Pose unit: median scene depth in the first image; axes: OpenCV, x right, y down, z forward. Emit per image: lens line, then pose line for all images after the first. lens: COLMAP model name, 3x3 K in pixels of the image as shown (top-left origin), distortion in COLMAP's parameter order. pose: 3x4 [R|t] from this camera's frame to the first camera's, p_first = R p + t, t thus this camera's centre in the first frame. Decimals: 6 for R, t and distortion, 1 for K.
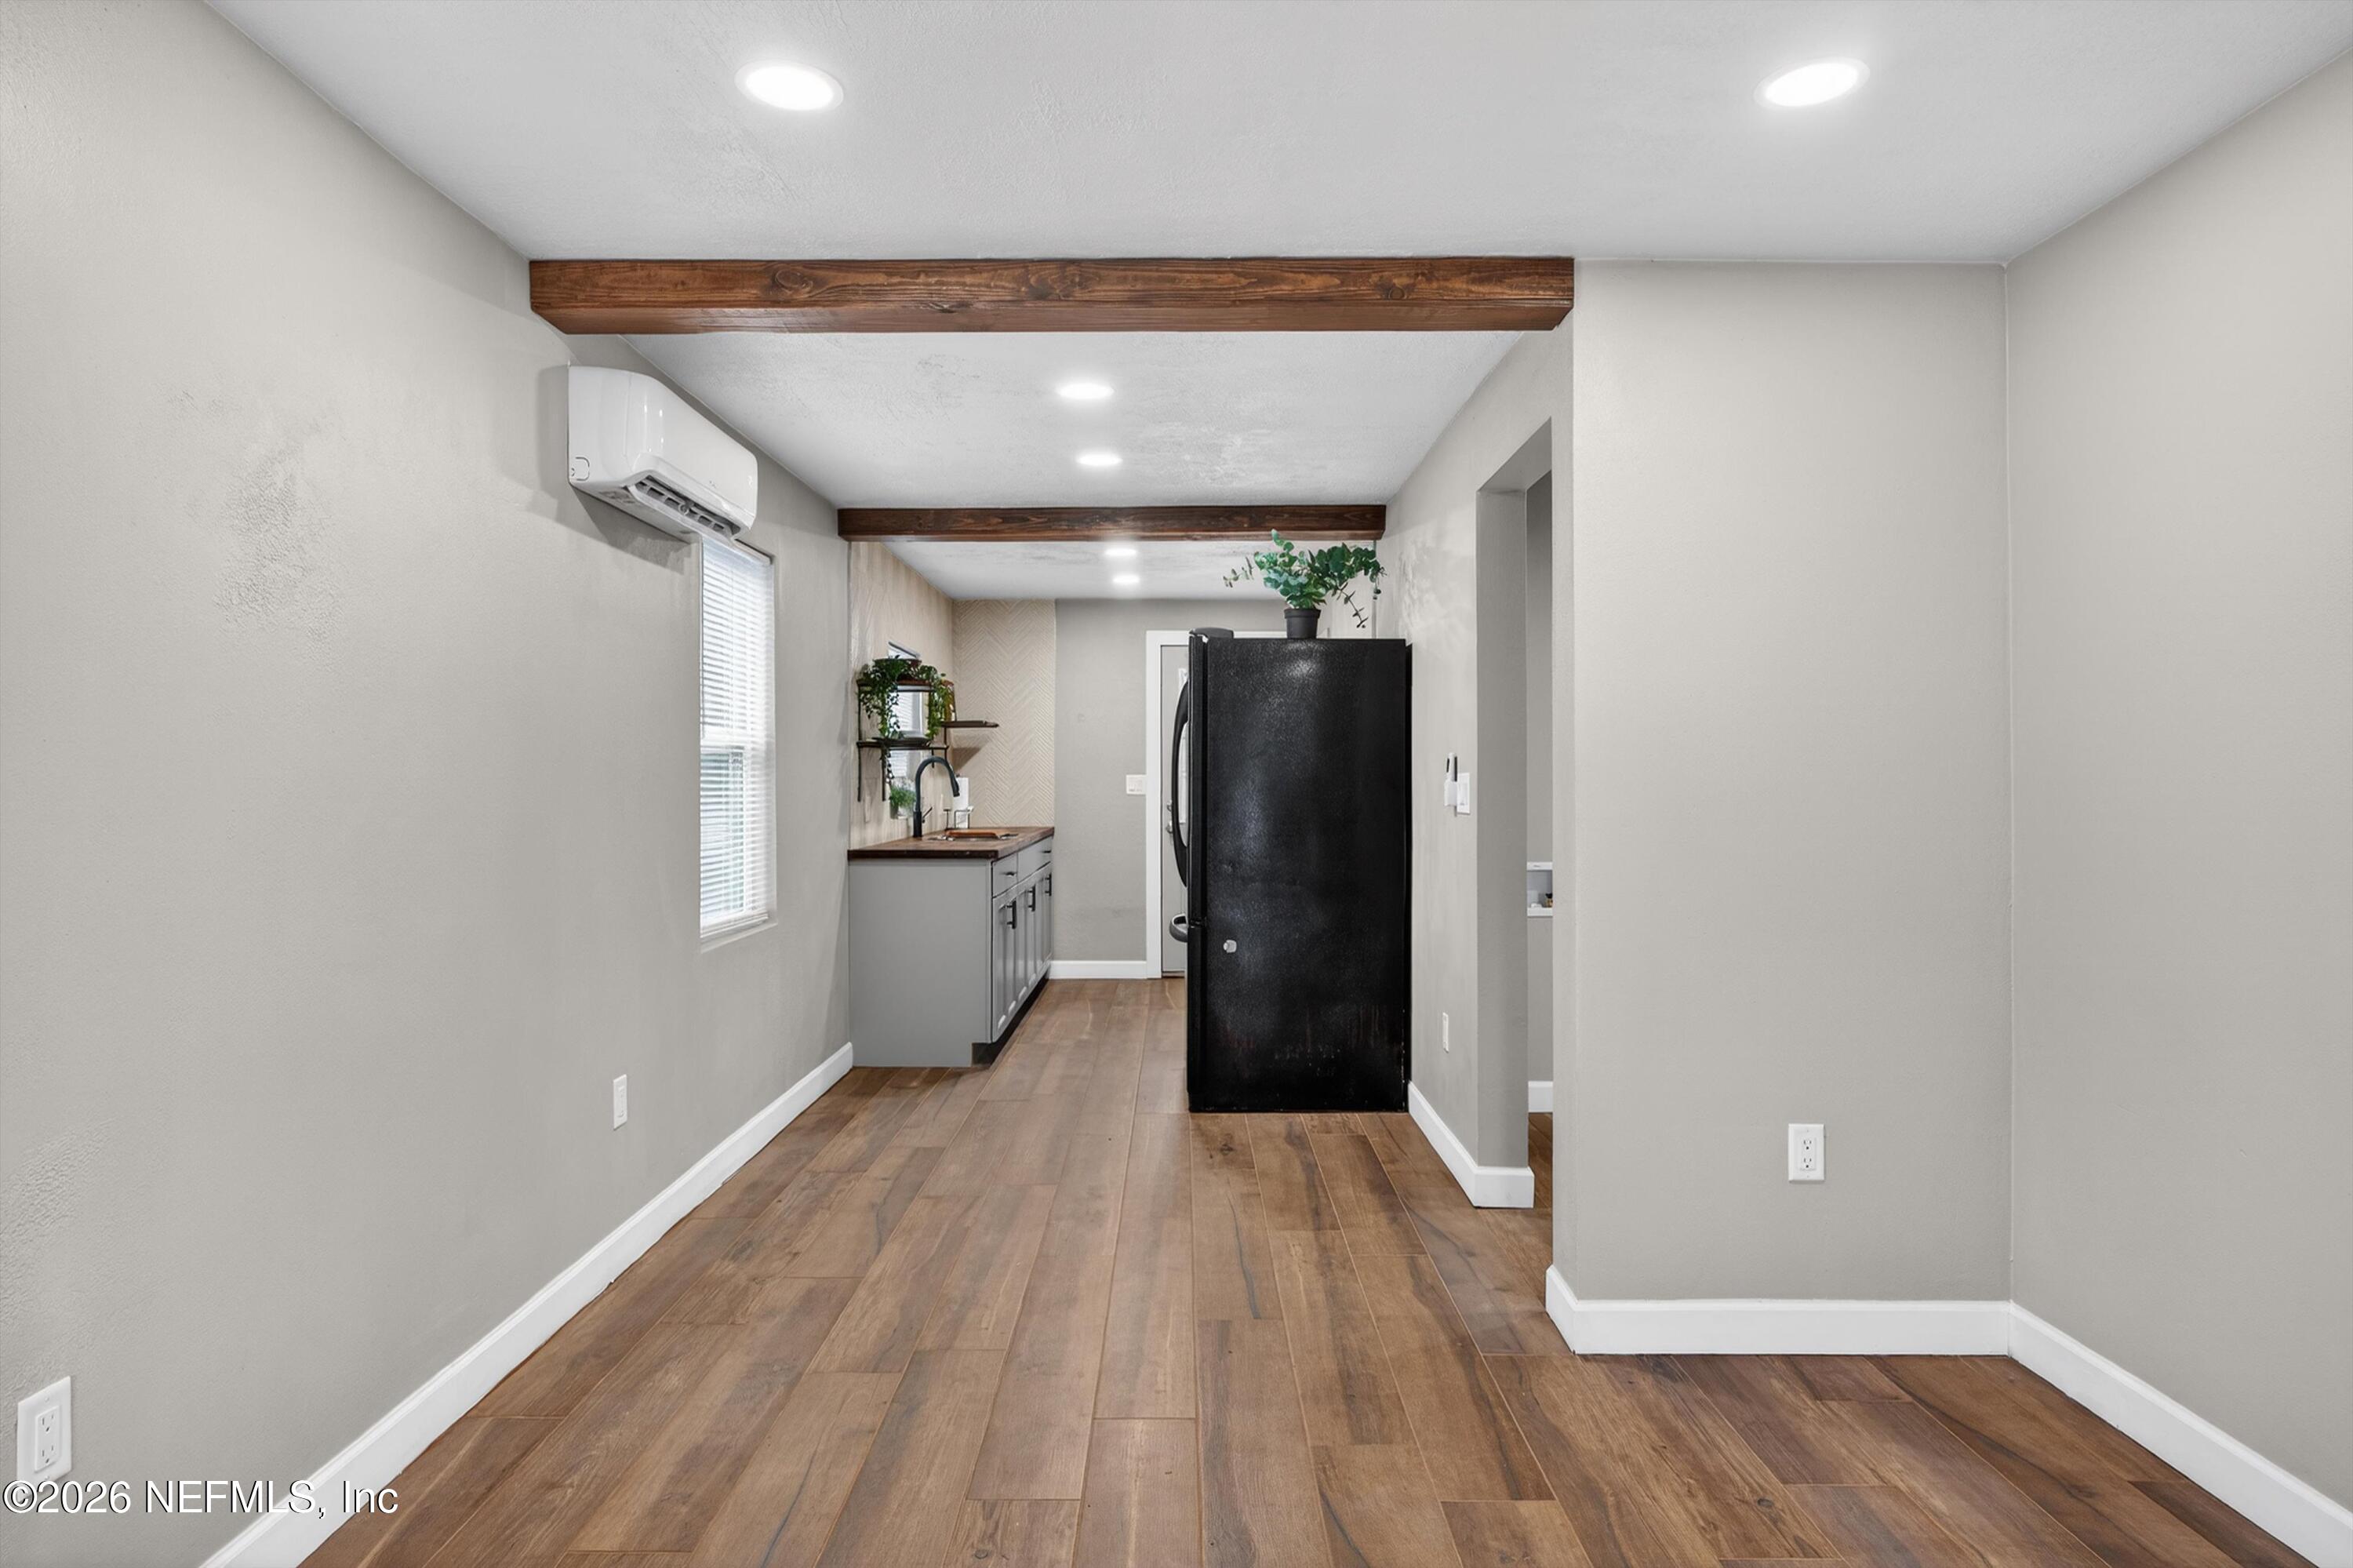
lens RADIAL K [[1393.8, 0, 1172.3], [0, 1393.8, 784.5], [0, 0, 1]] dist [0.003545, -0.000701]
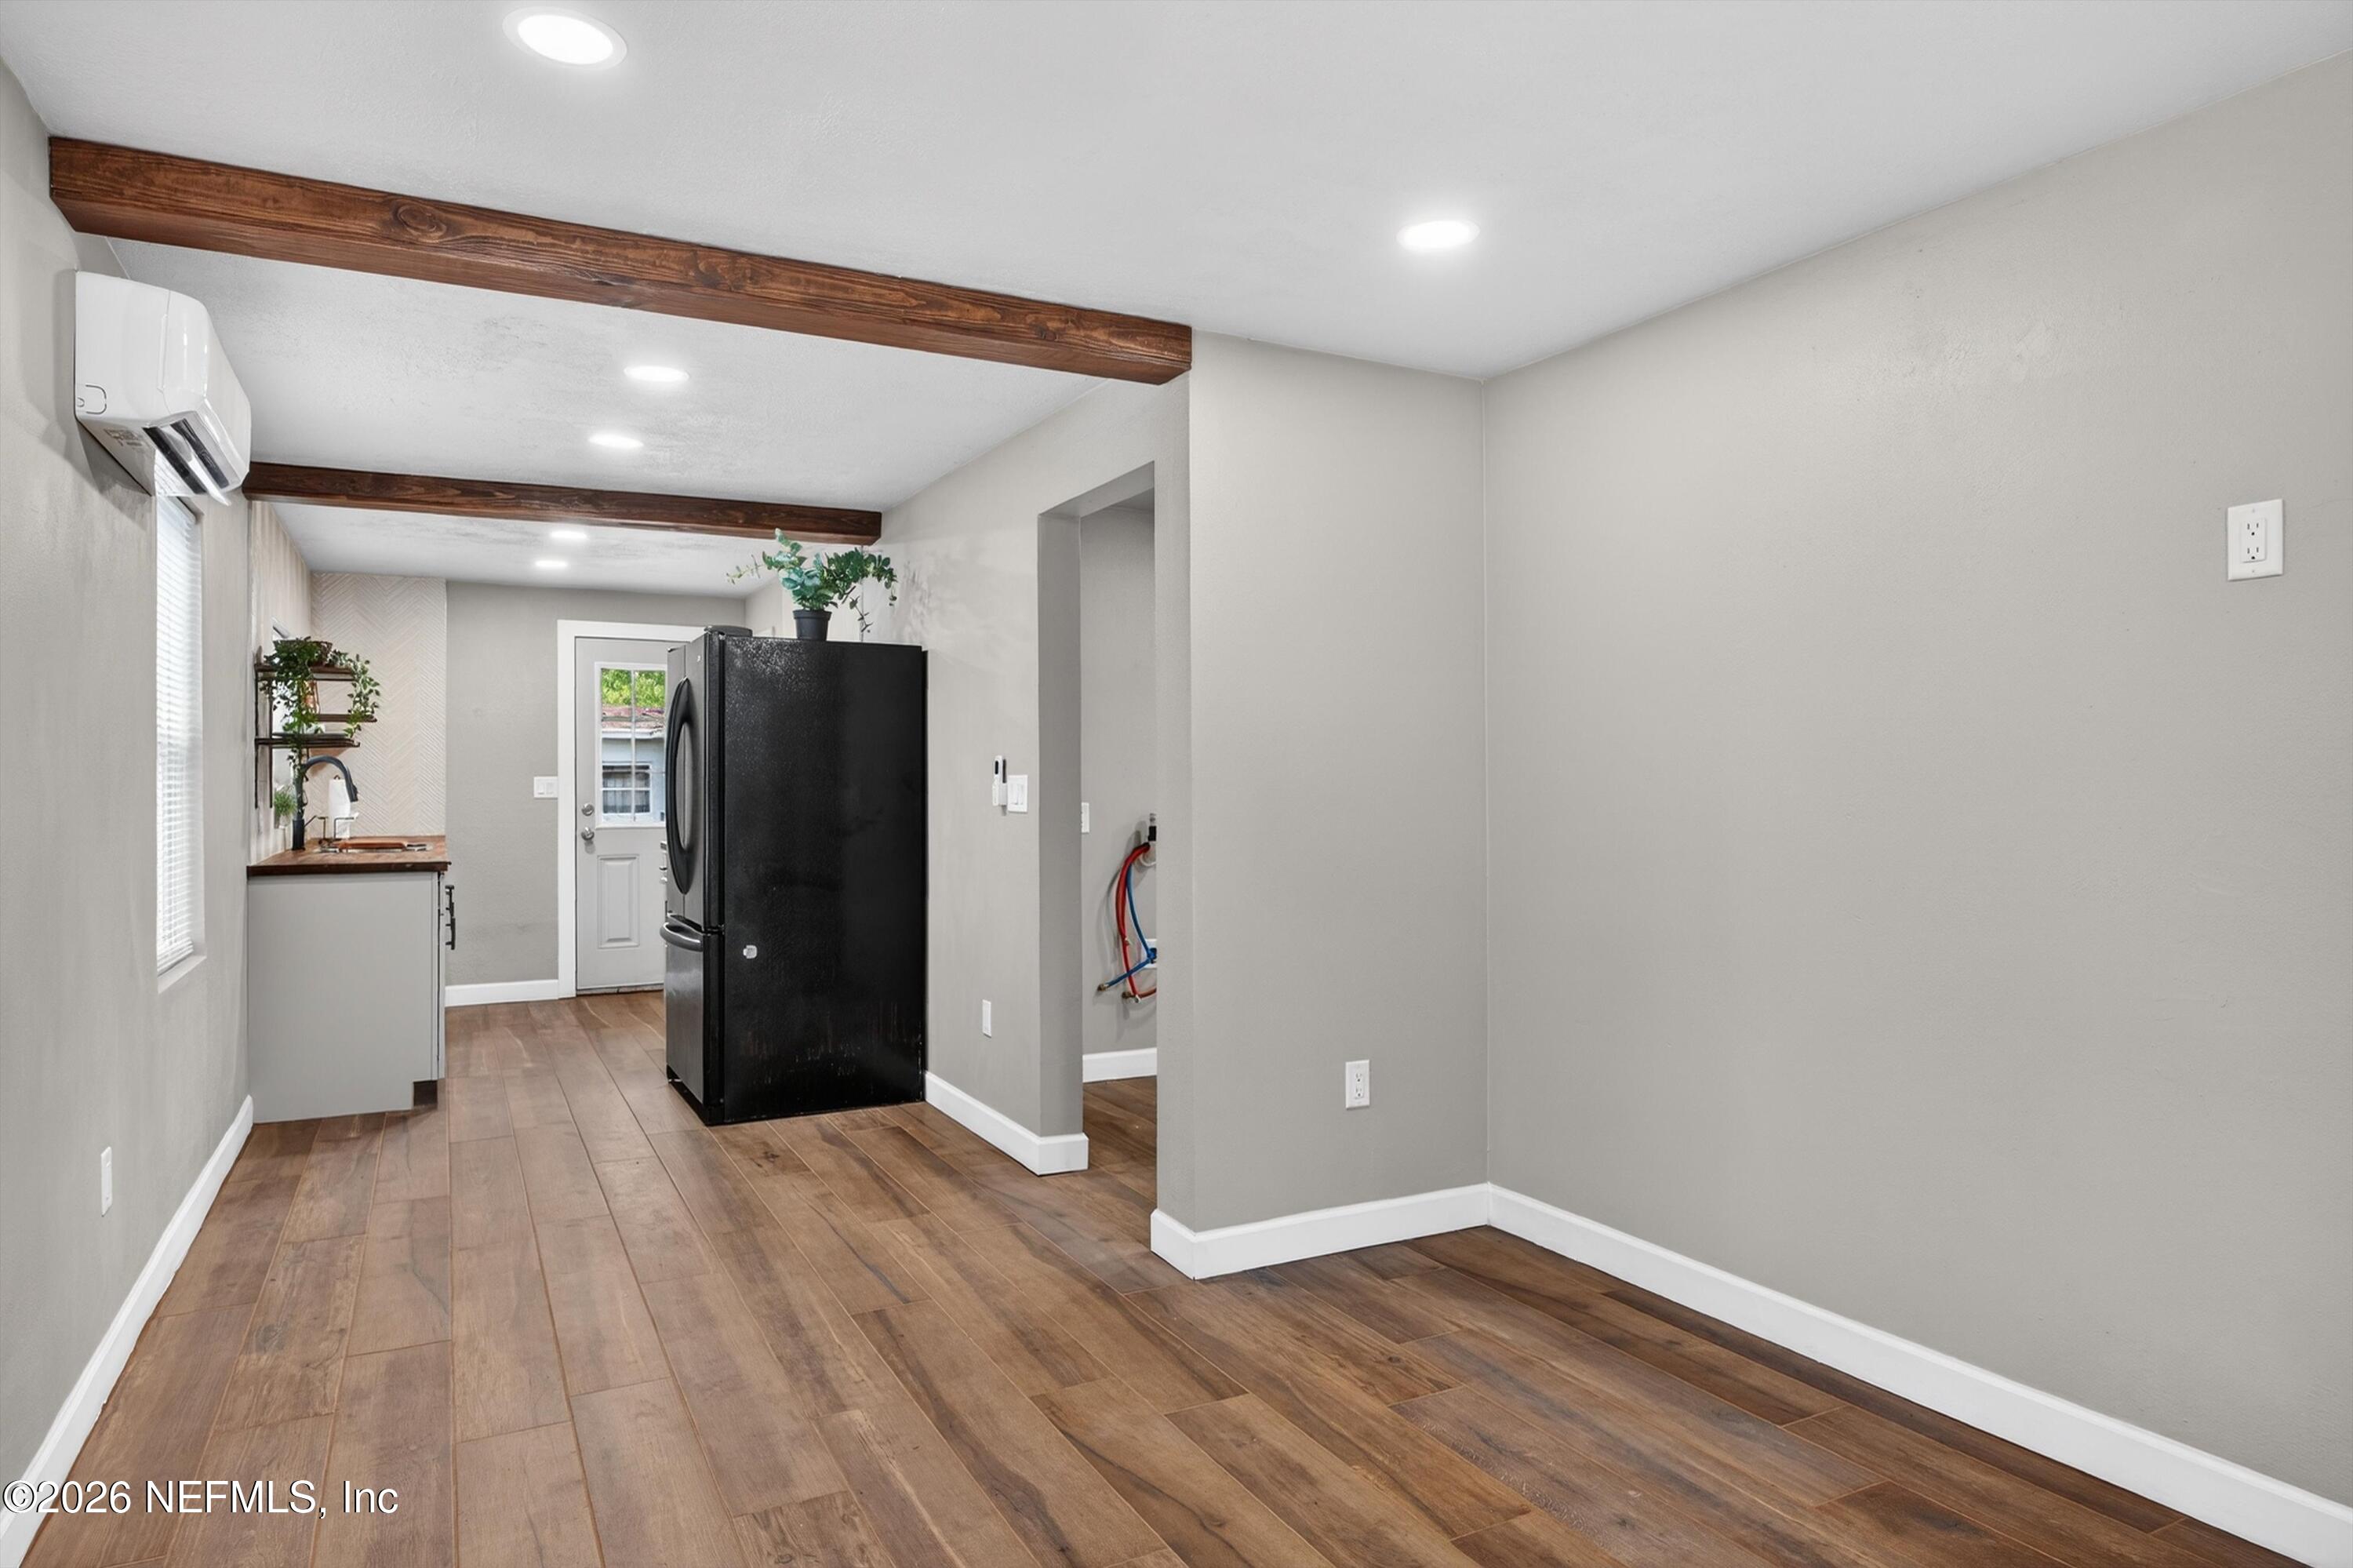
lens RADIAL K [[1393.8, 0, 1172.3], [0, 1393.8, 784.5], [0, 0, 1]] dist [0.003545, -0.000701]
pose [[0.884400, -0.003766, 0.466715, -0.220835], [0.004259, 0.999991, -0.000001, -0.000248], [-0.466711, 0.001989, 0.884408, -0.007189]]
